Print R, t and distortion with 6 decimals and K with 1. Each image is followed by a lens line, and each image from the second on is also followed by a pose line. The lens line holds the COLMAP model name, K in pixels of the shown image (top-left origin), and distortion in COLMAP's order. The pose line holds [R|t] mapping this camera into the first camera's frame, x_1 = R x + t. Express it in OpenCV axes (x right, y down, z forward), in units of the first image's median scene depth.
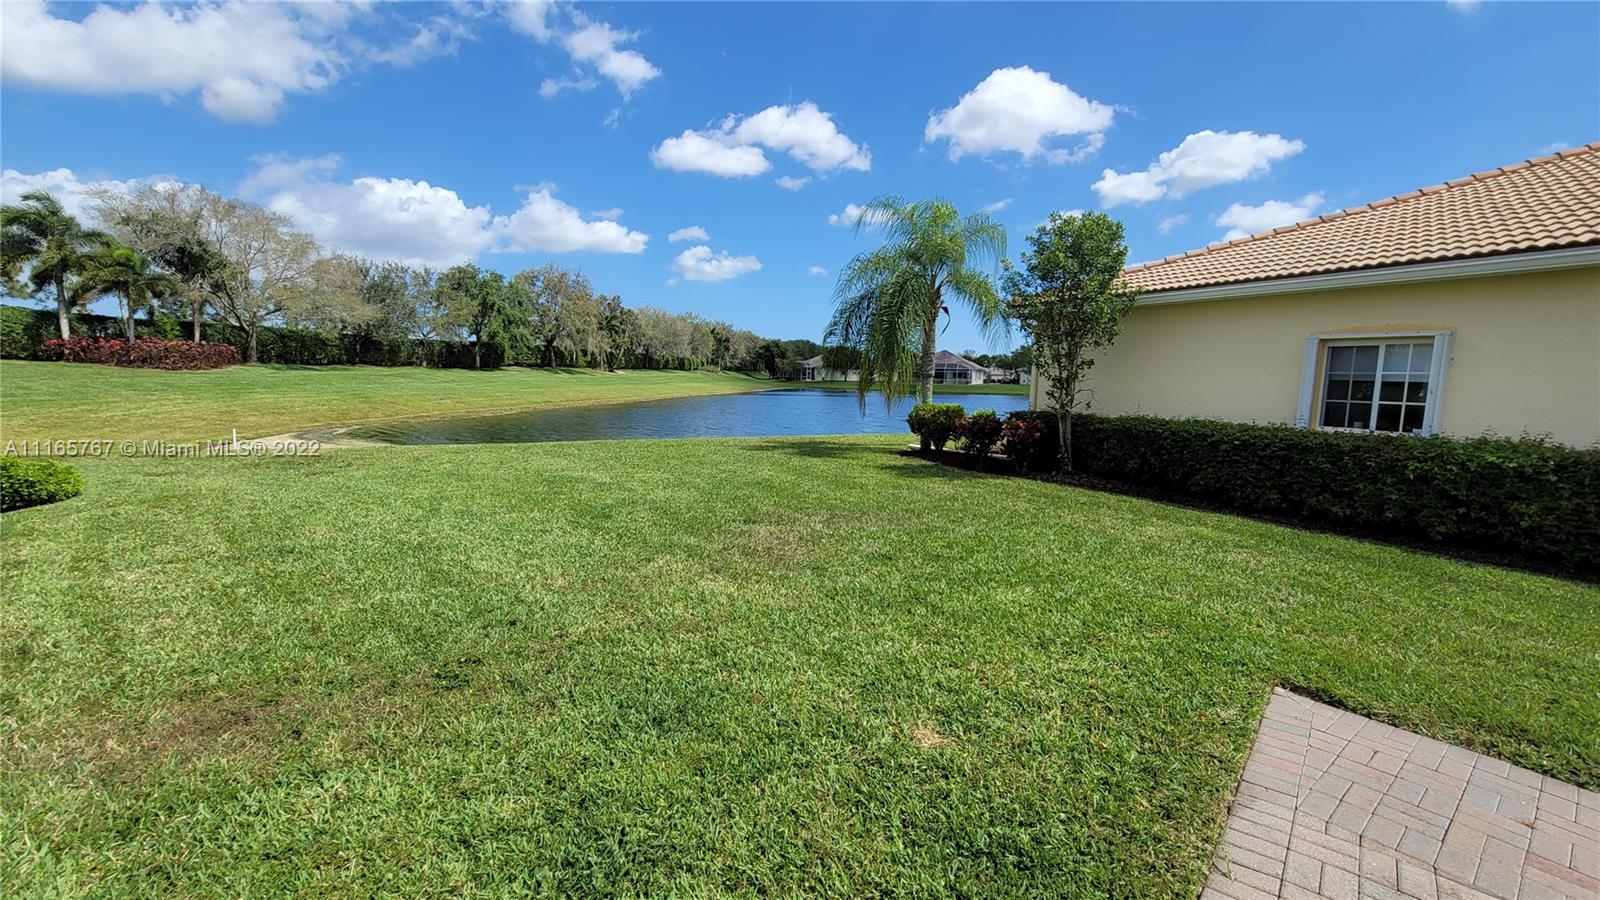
lens RADIAL K [[664.7, 0, 801.1], [0, 664.7, 435.1], [0, 0, 1]] dist [-0.000461, 0.000043]
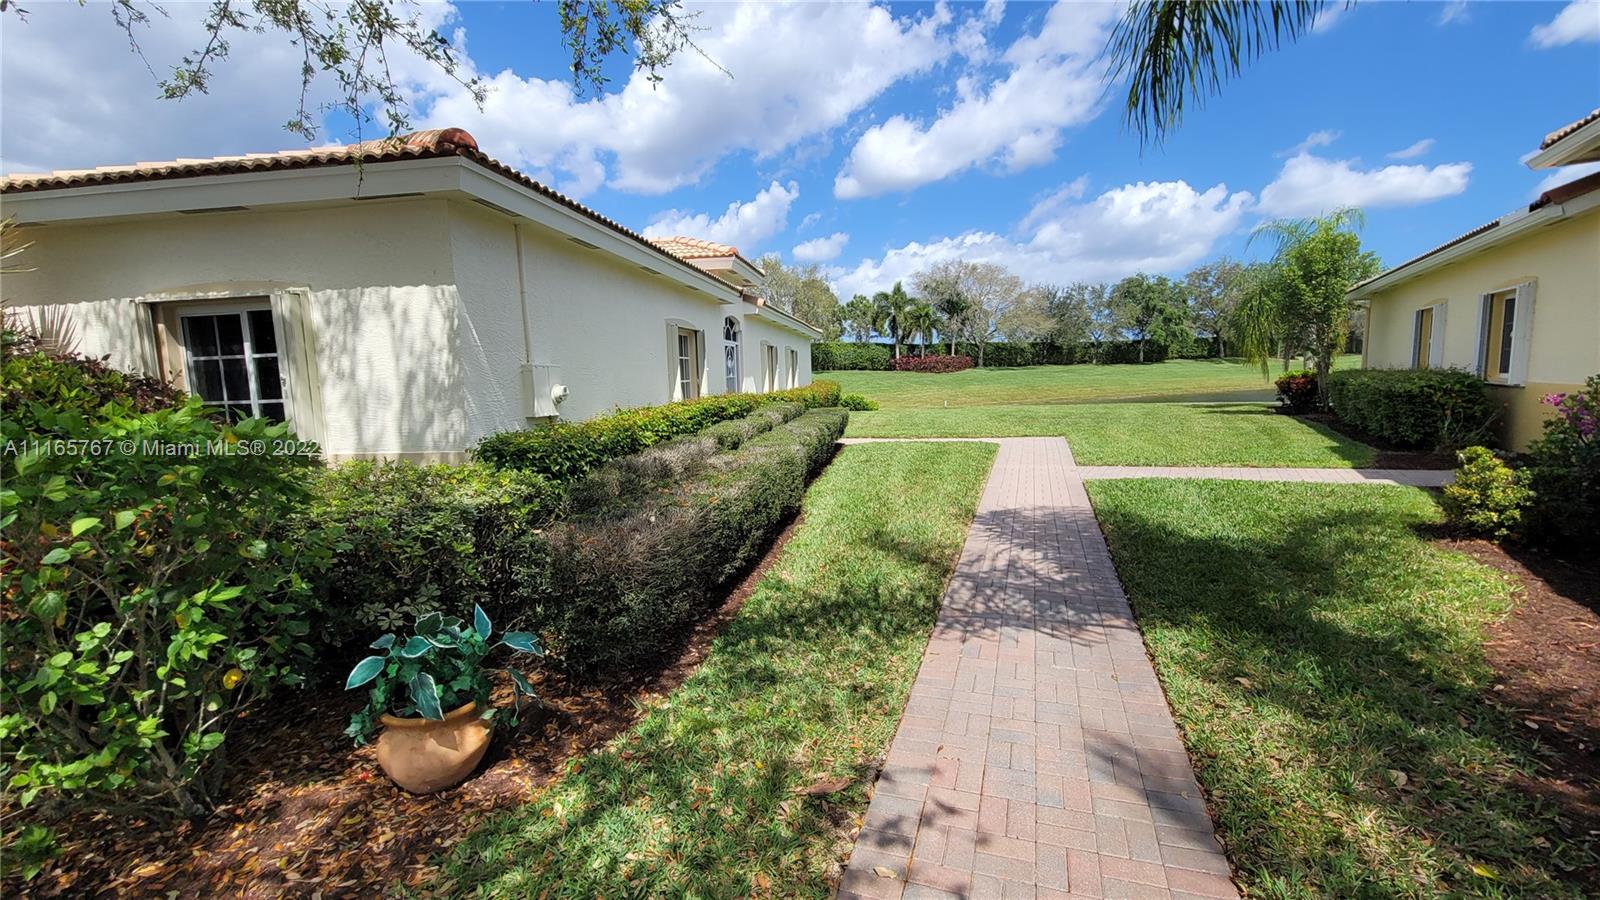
lens RADIAL K [[659.6, 0, 807.1], [0, 659.6, 454.1], [0, 0, 1]] dist [-0.003684, -0.000119]
pose [[0.546871, 0.062935, -0.834848, 0.252850], [-0.032529, 0.998015, 0.053928, 0.024545], [0.836584, -0.002335, 0.547833, -0.184413]]
